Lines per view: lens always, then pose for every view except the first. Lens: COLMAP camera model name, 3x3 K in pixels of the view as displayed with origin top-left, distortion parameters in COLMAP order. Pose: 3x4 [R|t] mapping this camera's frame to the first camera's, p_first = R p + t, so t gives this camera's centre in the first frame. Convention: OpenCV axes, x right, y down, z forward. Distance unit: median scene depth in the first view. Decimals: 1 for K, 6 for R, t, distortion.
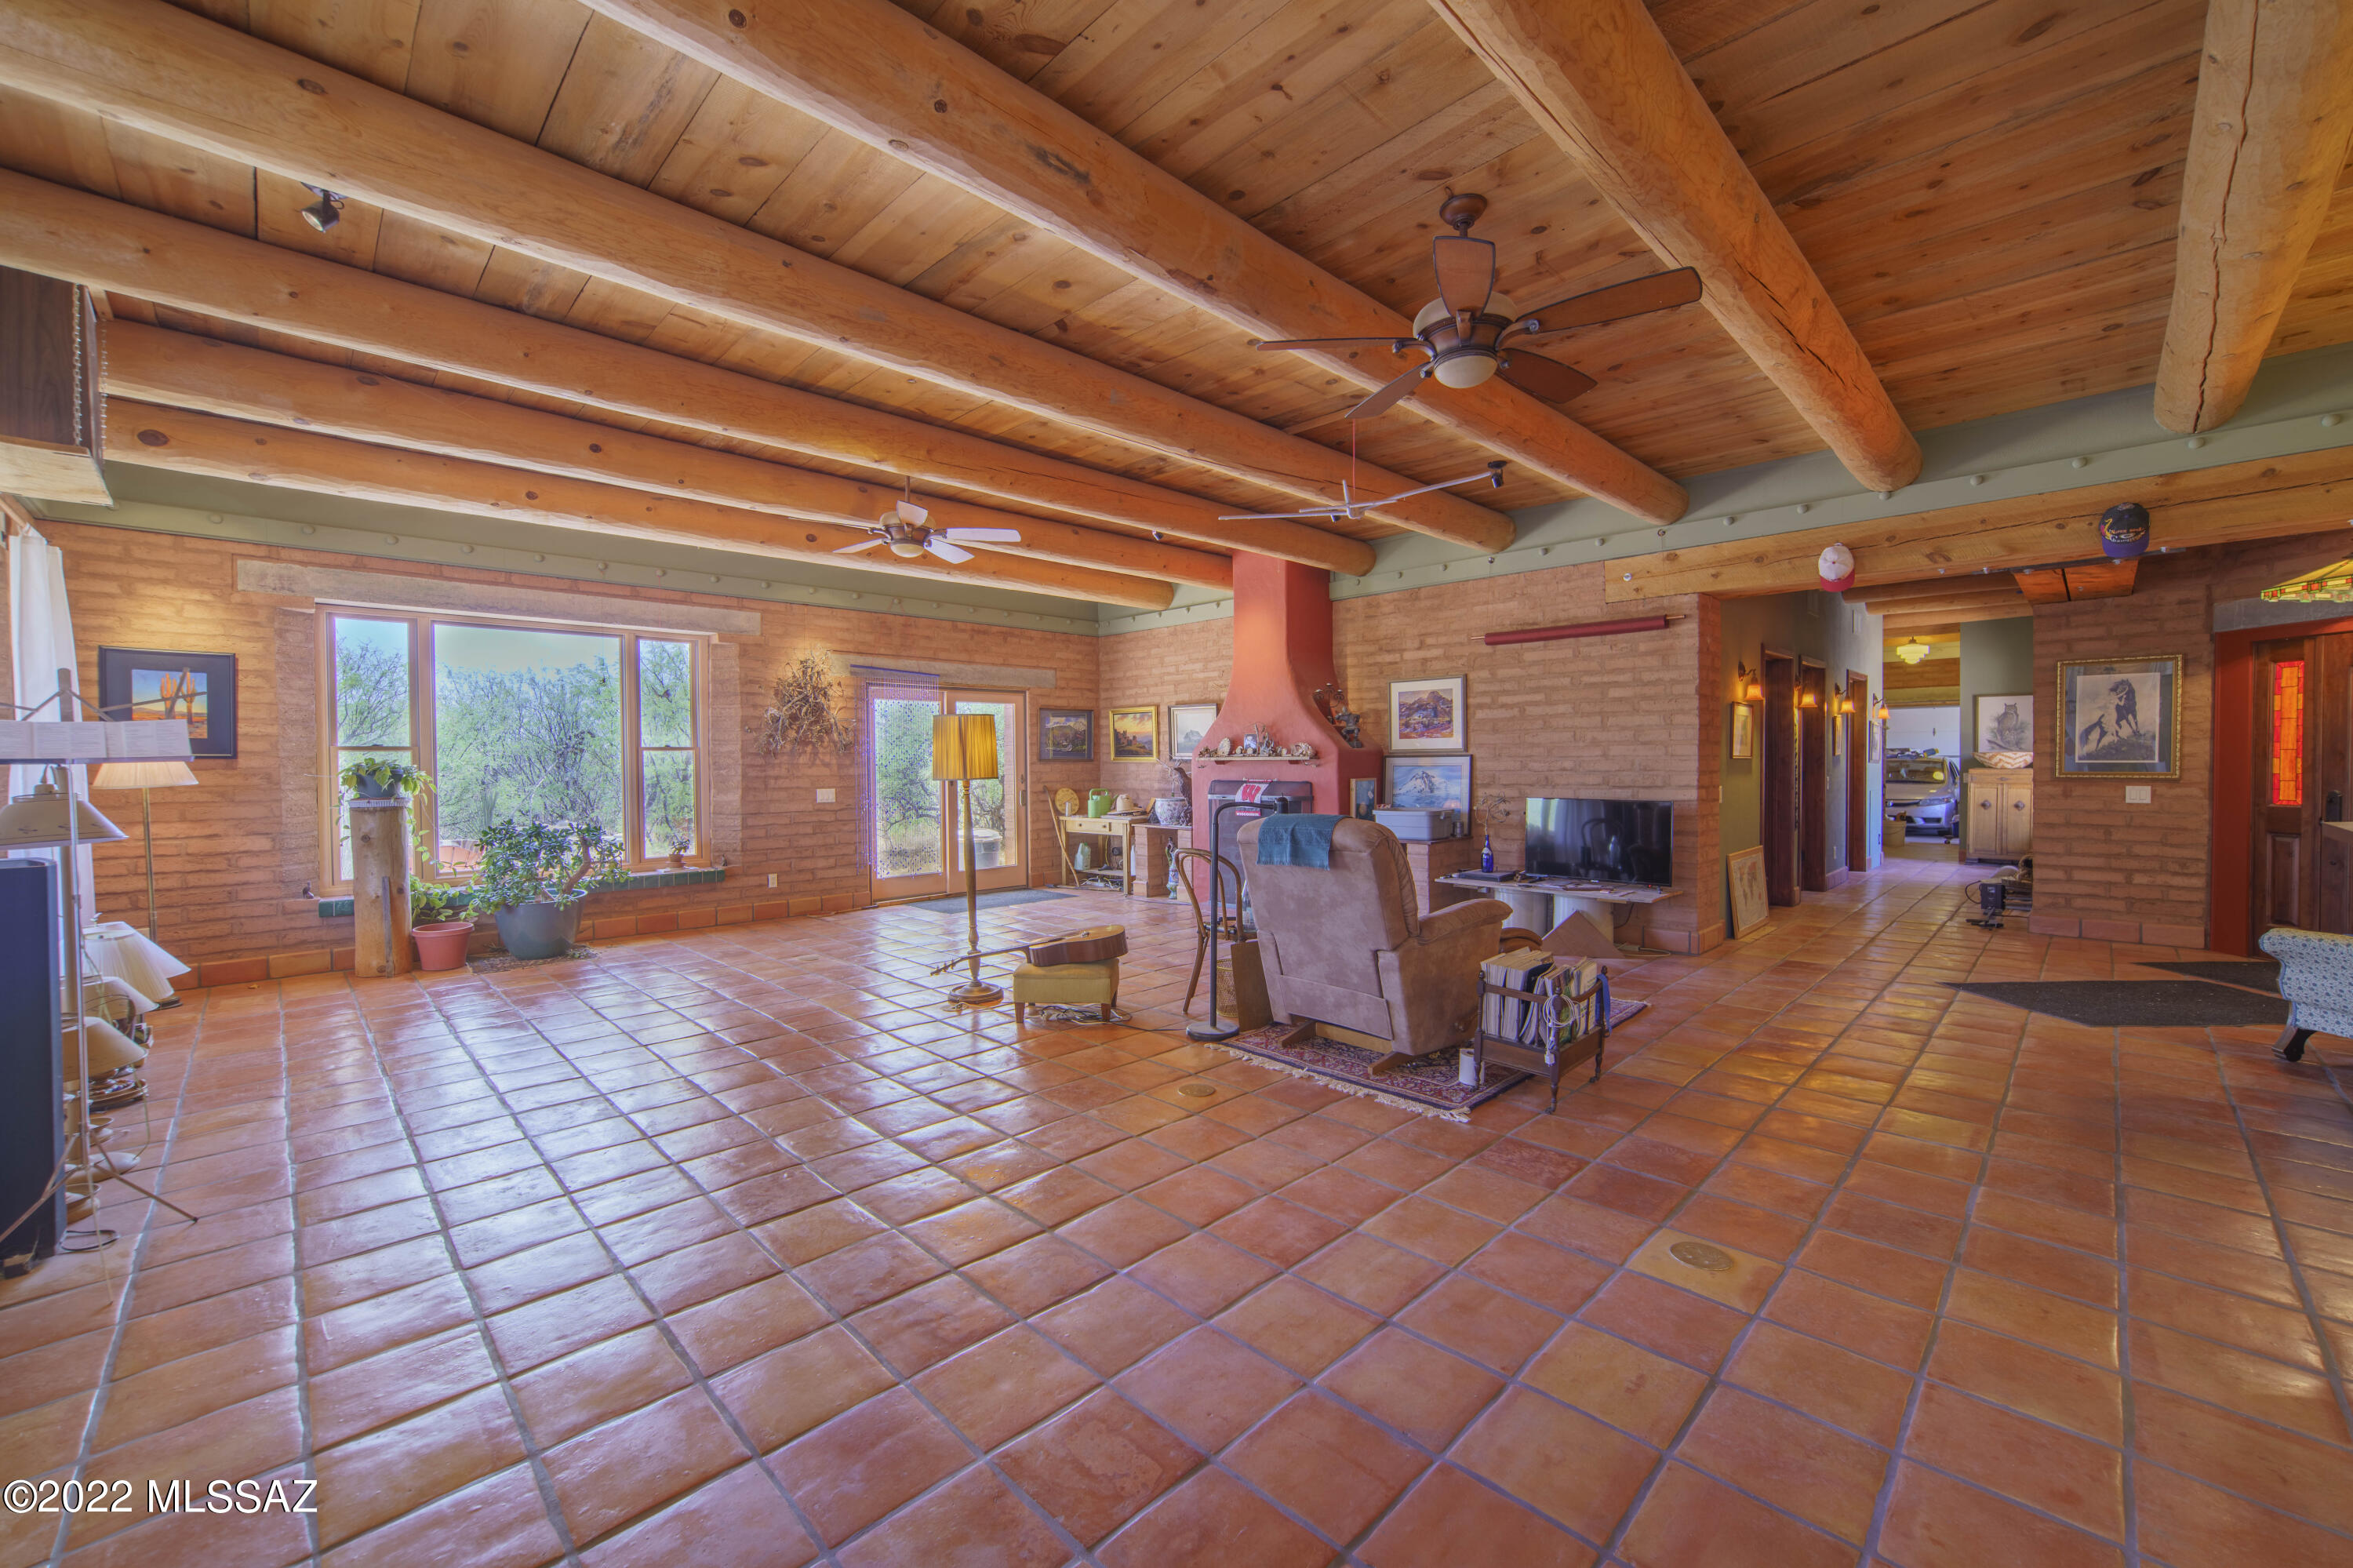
lens RADIAL K [[932.7, 0, 1168.1], [0, 932.7, 778.6], [0, 0, 1]] dist [-0.022241, 0.007452]
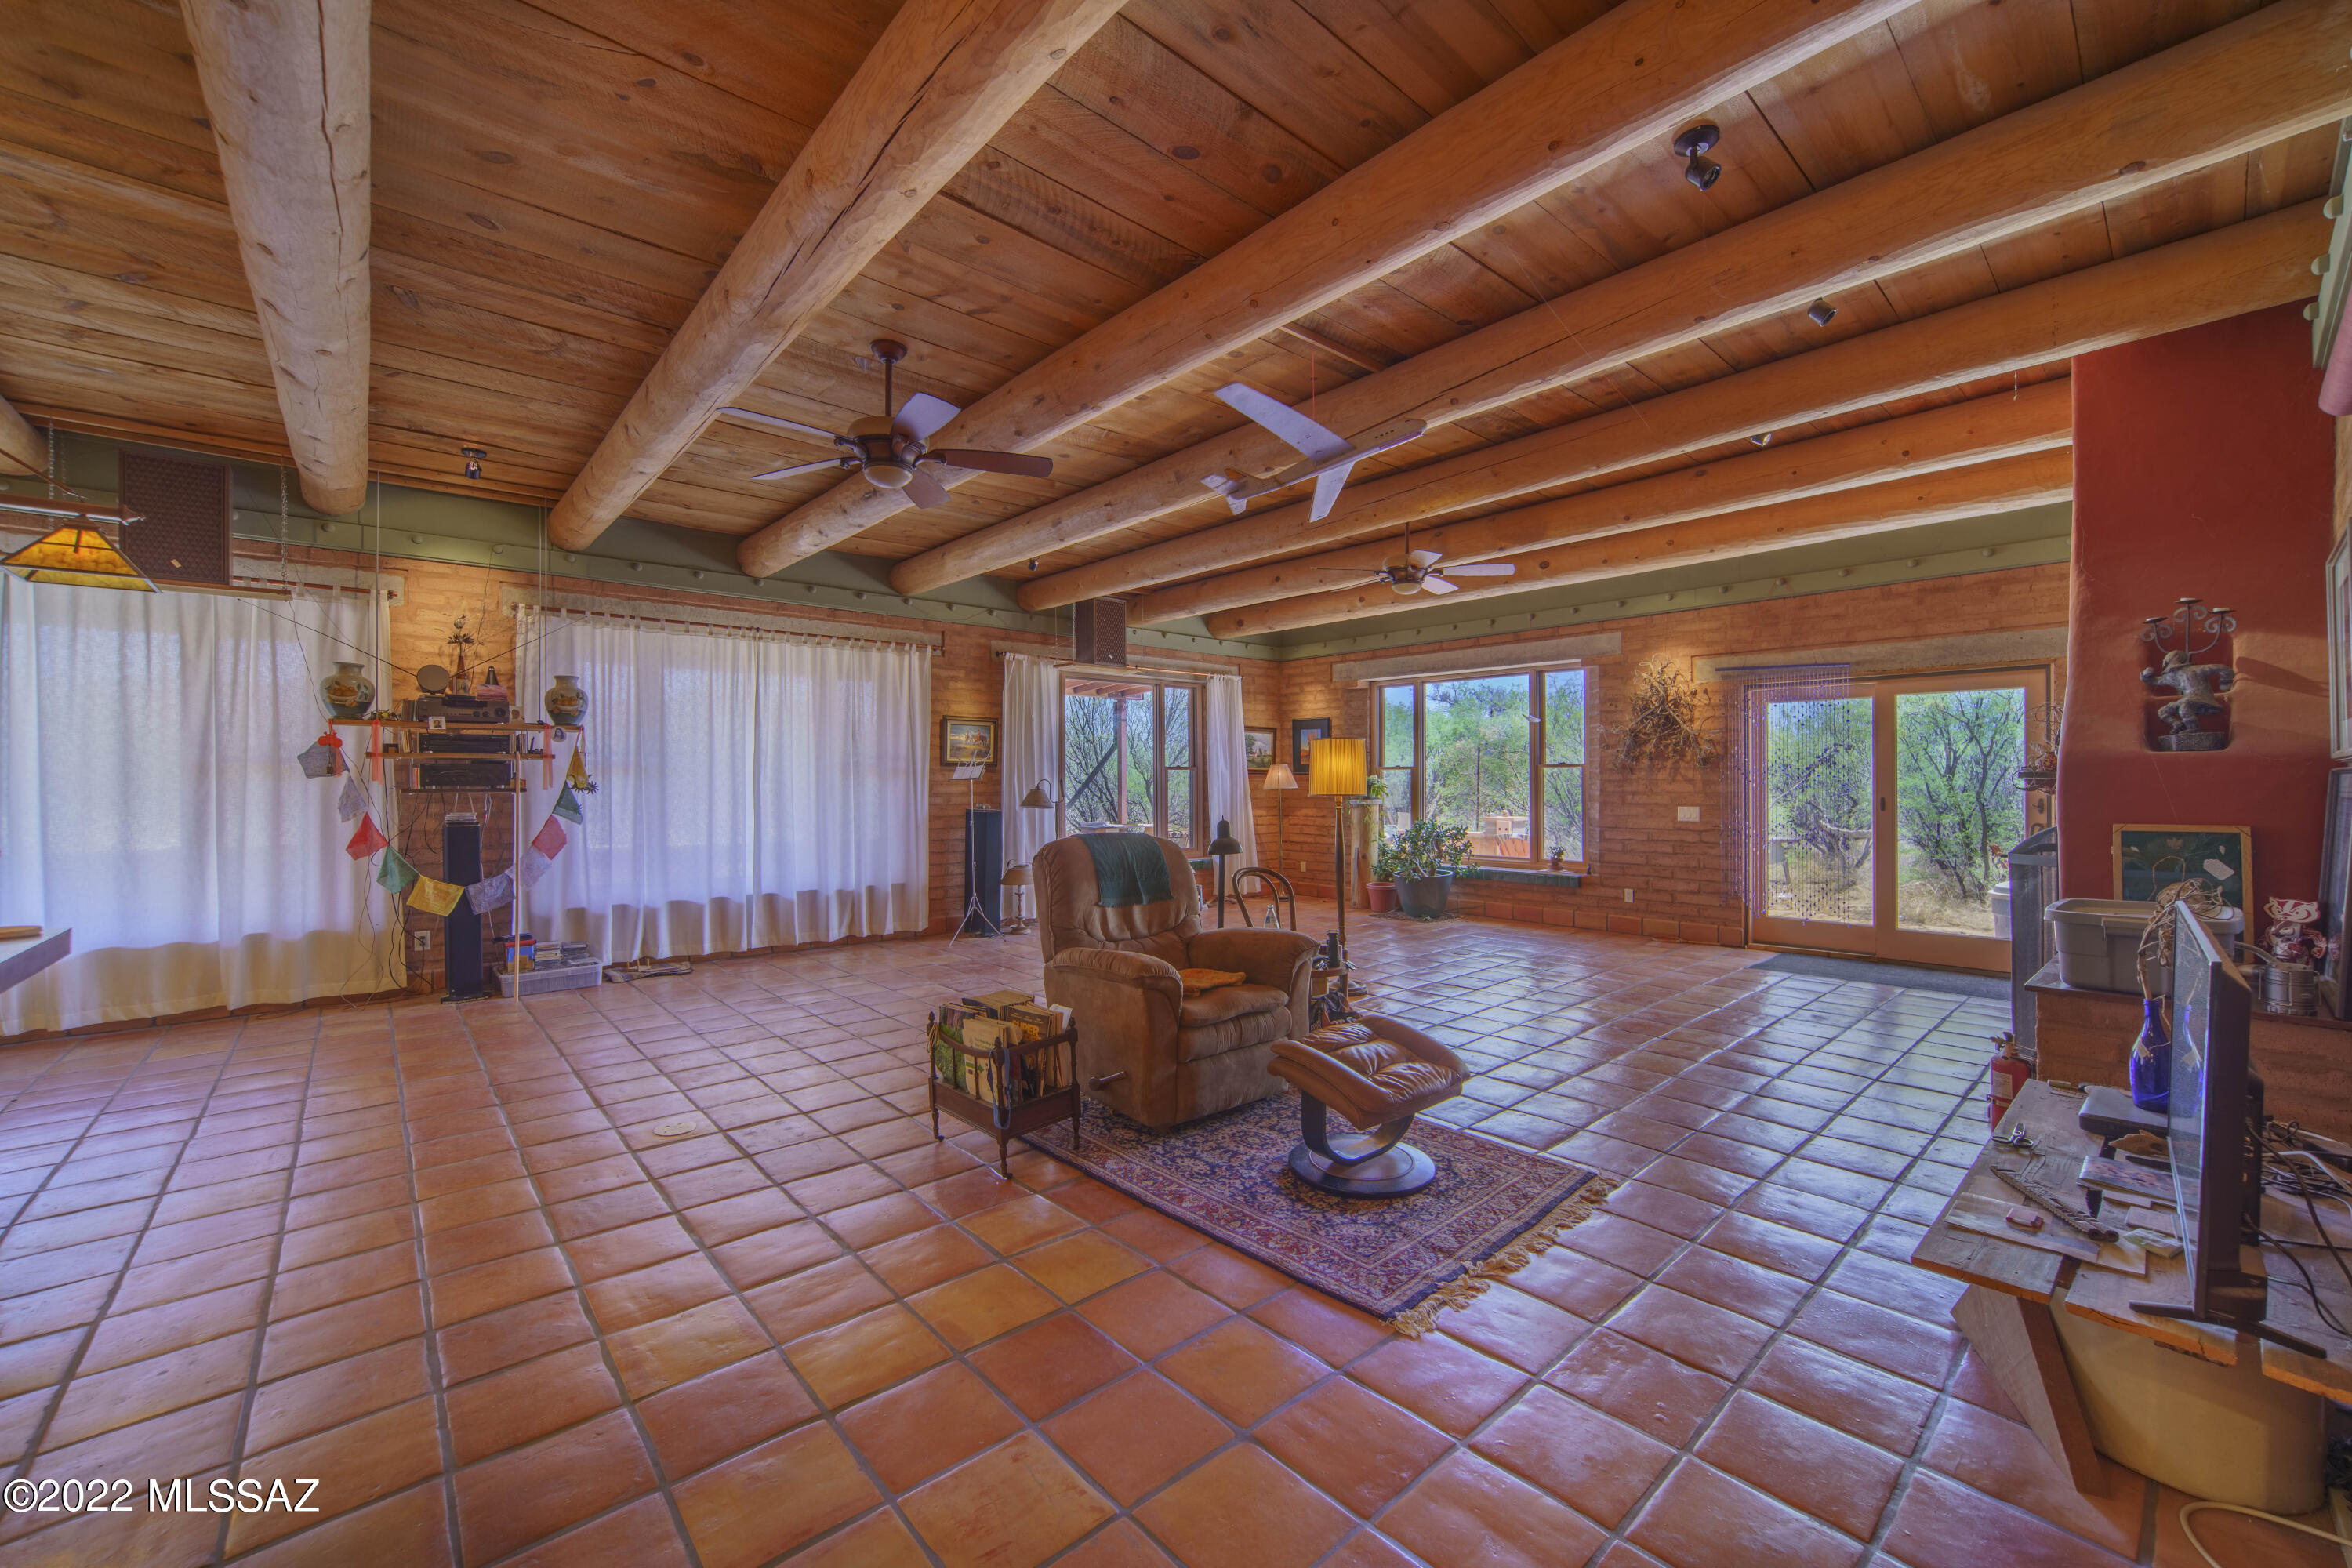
lens RADIAL K [[932.3, 0, 1171.1], [0, 932.3, 778.7], [0, 0, 1]] dist [-0.022241, 0.007452]
pose [[-0.053797, 0.006587, -0.998530, 0.660884], [-0.015883, 0.999846, 0.007451, -0.017678], [0.998426, 0.016260, -0.053684, 0.612081]]
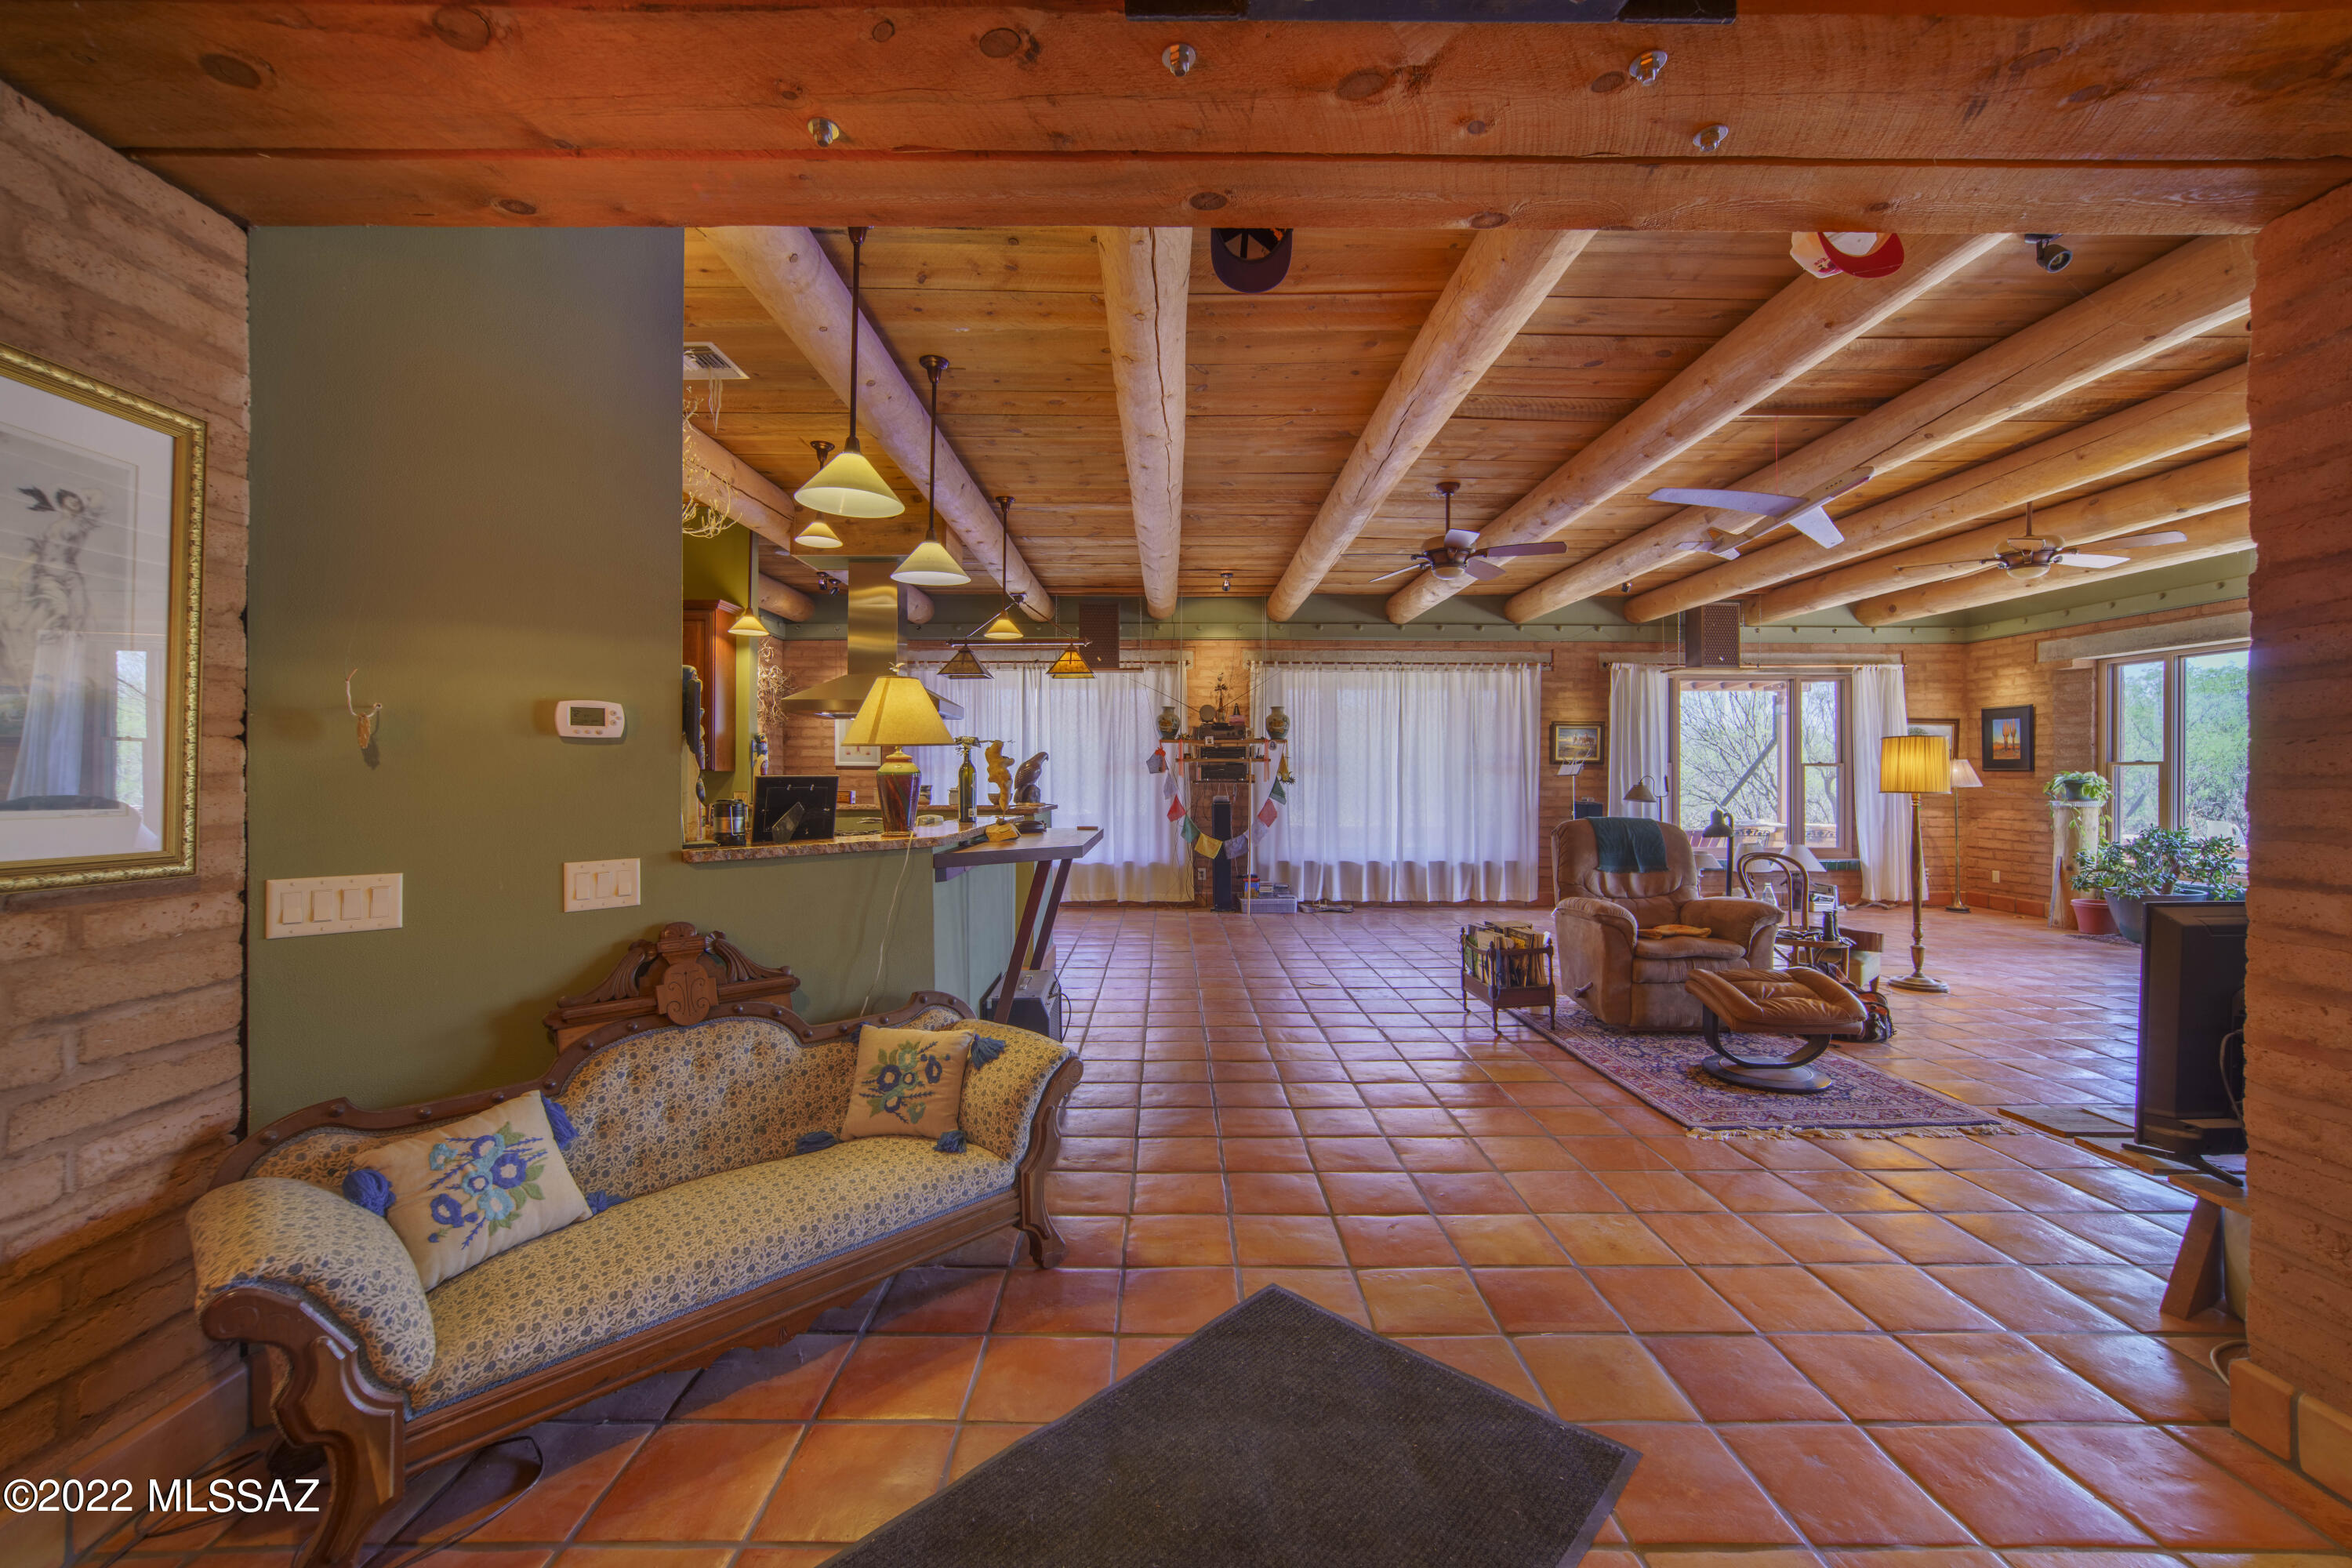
lens RADIAL K [[932.3, 0, 1177.6], [0, 932.3, 773.5], [0, 0, 1]] dist [-0.022241, 0.007452]
pose [[-0.691106, 0.004673, -0.722738, 0.870421], [-0.009503, 0.999834, 0.015551, -0.022597], [0.722691, 0.017616, -0.690947, 0.802462]]
